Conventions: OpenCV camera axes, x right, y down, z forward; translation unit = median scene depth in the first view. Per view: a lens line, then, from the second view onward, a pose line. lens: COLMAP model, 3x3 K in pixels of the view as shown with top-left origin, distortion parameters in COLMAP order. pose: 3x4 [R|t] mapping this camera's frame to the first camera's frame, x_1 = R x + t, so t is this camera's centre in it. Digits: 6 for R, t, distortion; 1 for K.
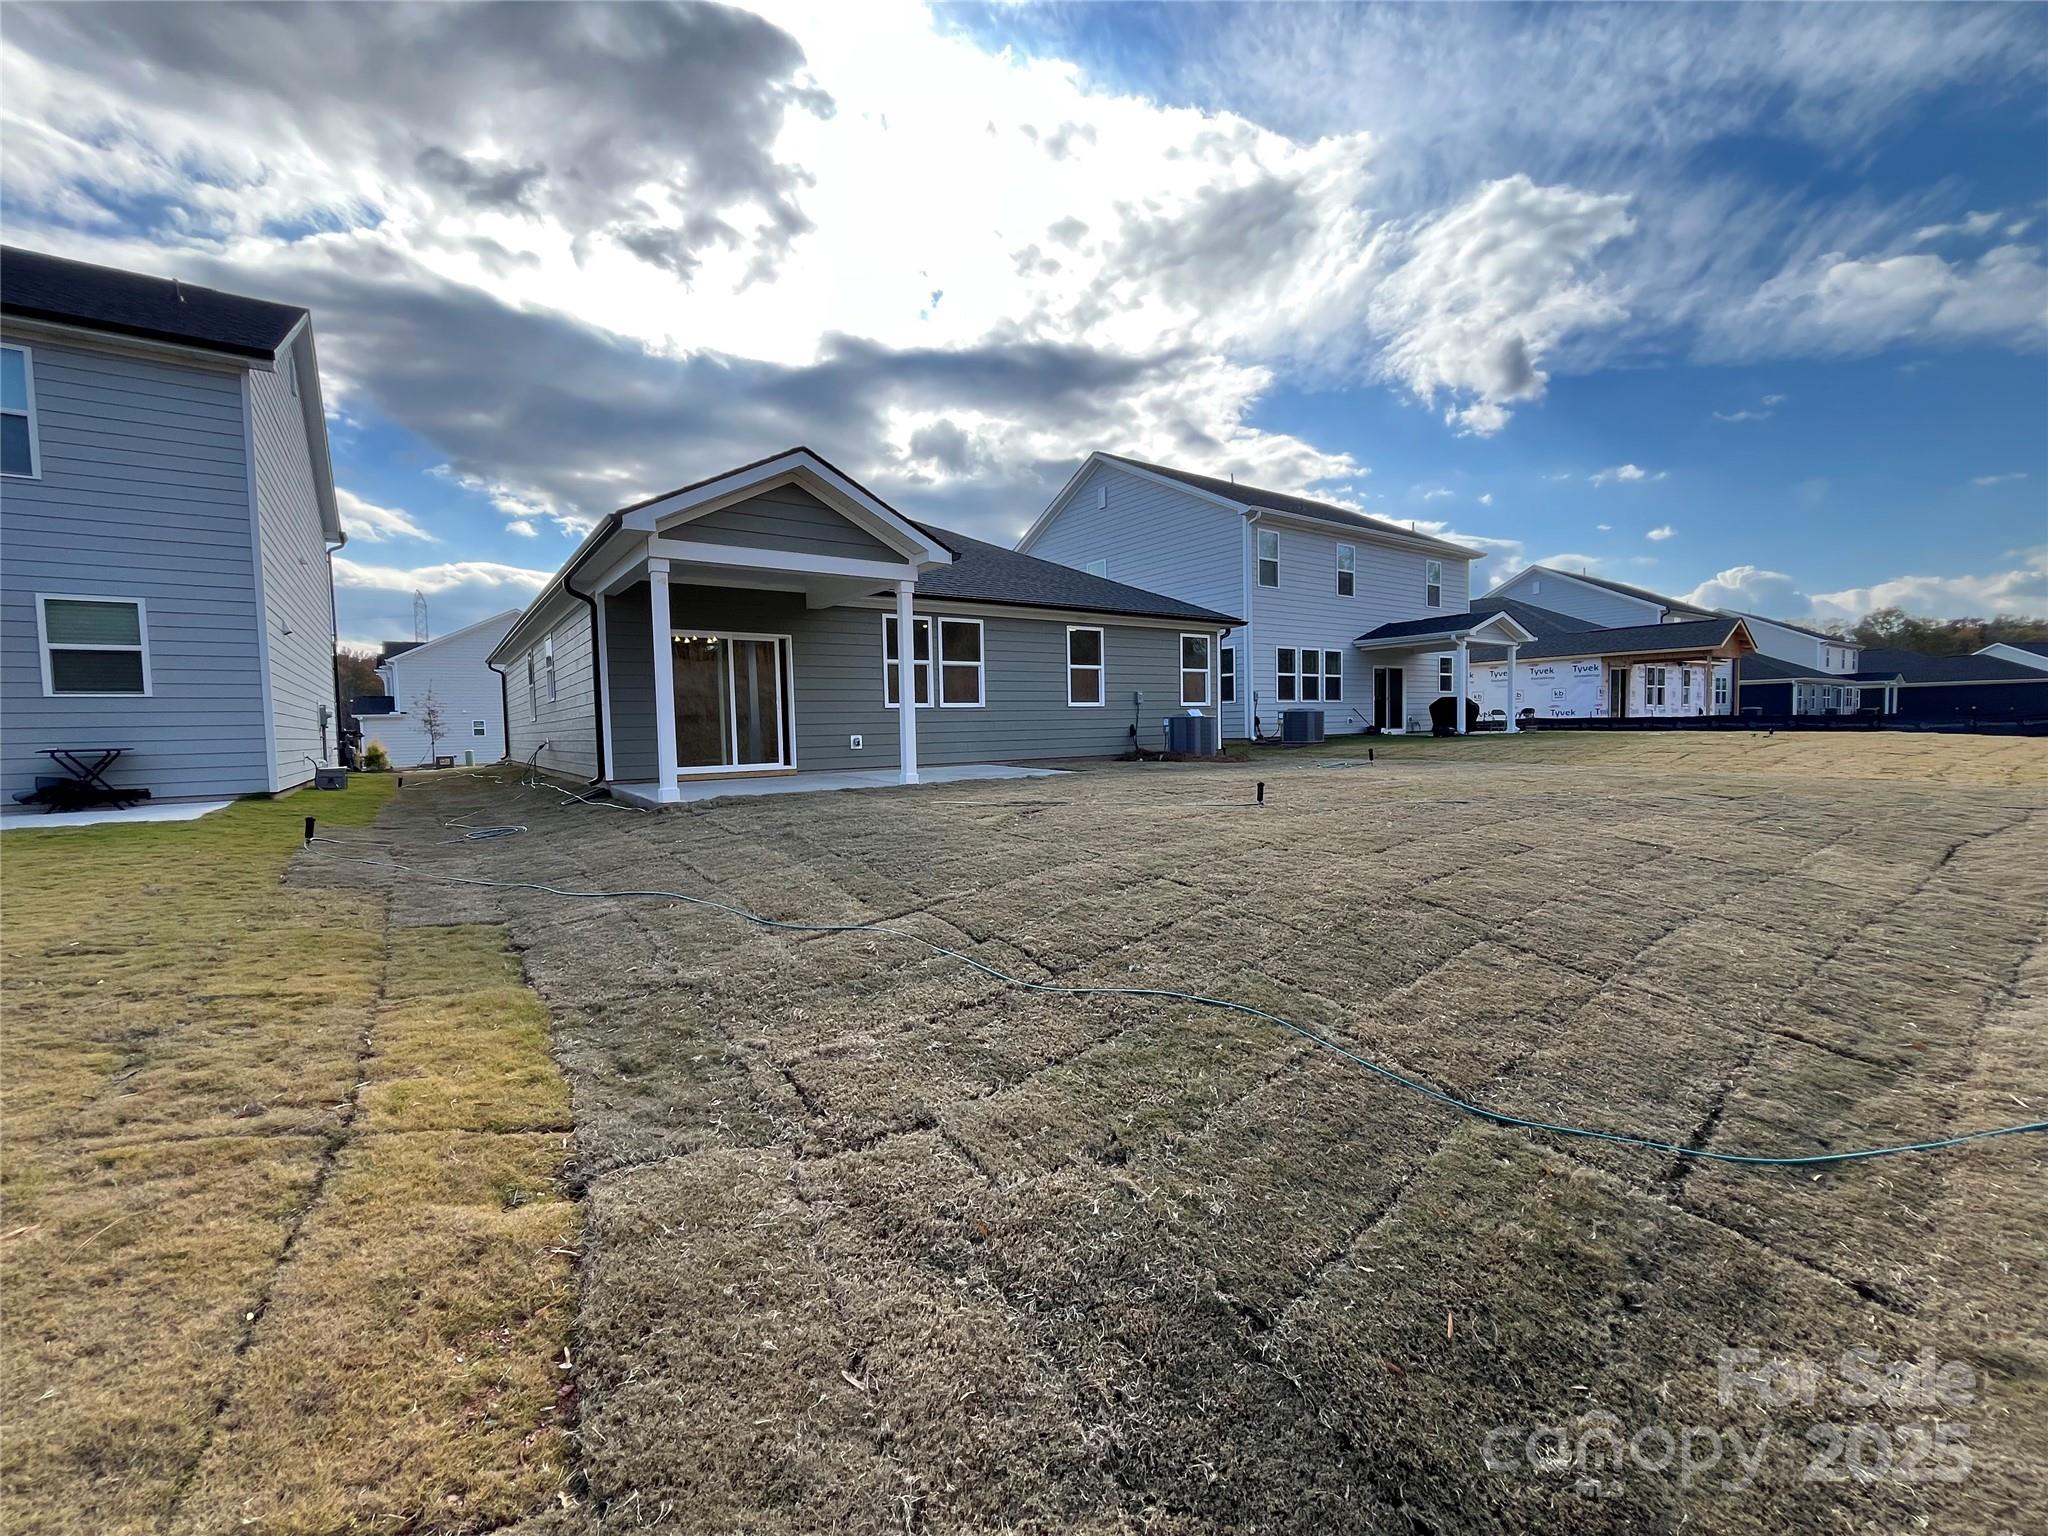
lens RADIAL K [[829.3, 0, 1021.9], [0, 829.3, 769.8], [0, 0, 1]] dist [-0.004229, 0.000061]
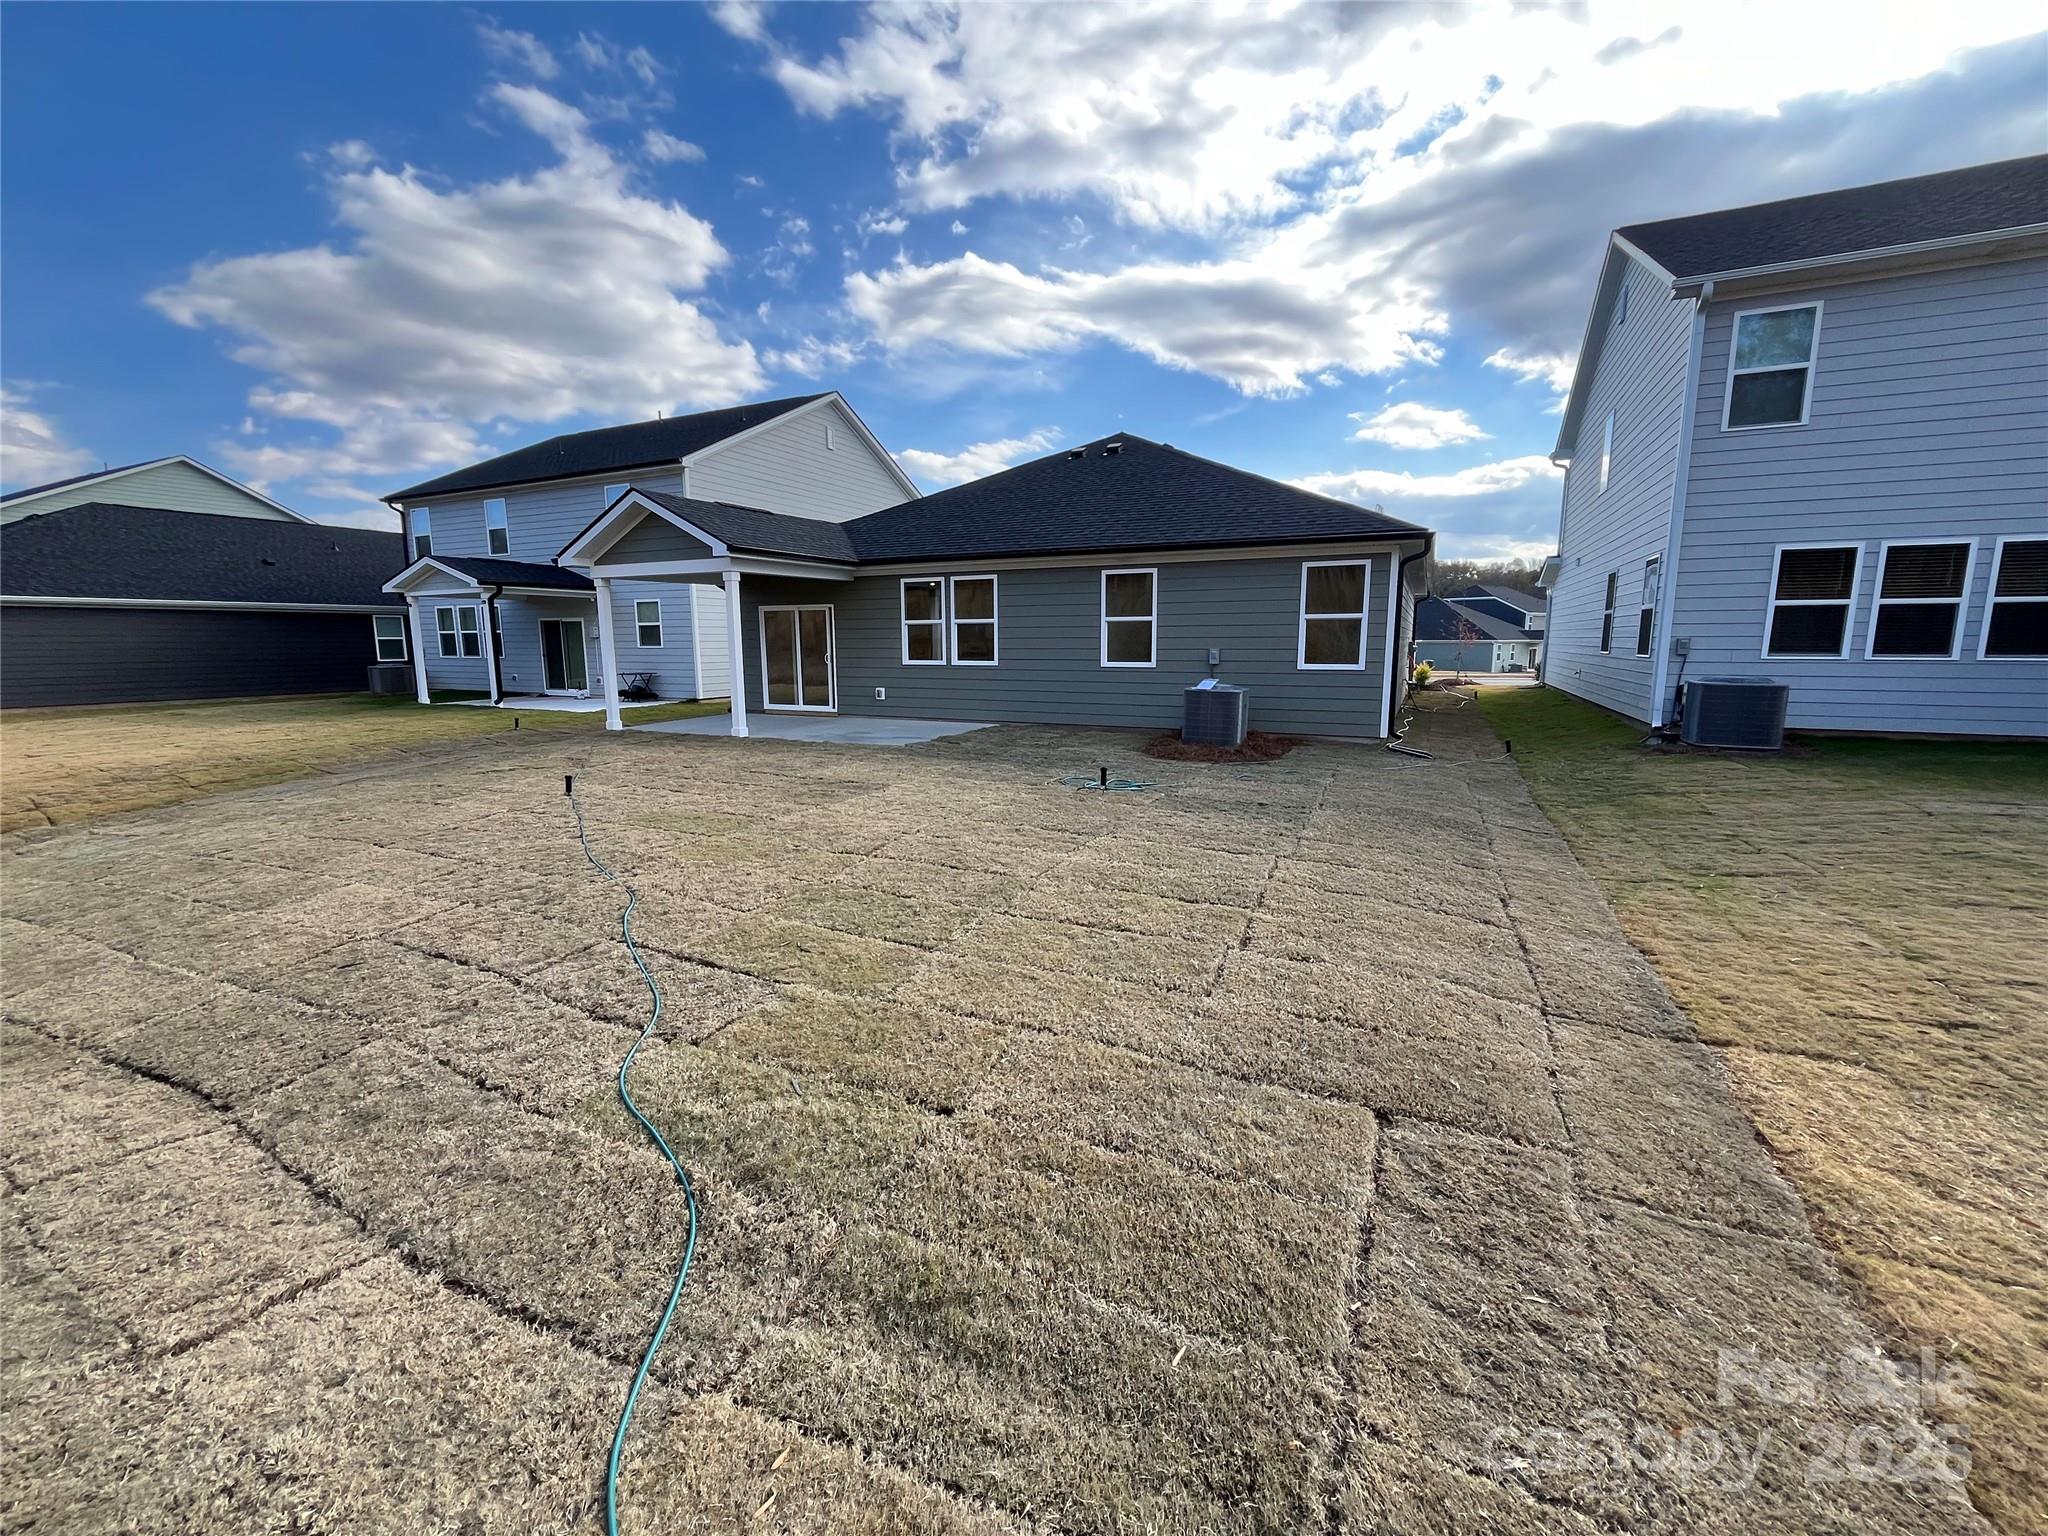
lens RADIAL K [[829.3, 0, 1021.0], [0, 829.3, 768.2], [0, 0, 1]] dist [-0.004229, 0.000061]
pose [[0.466309, 0.151394, -0.871571, 0.851499], [-0.060458, 0.988397, 0.139341, -0.095831], [0.882554, -0.012283, 0.470052, 0.579688]]
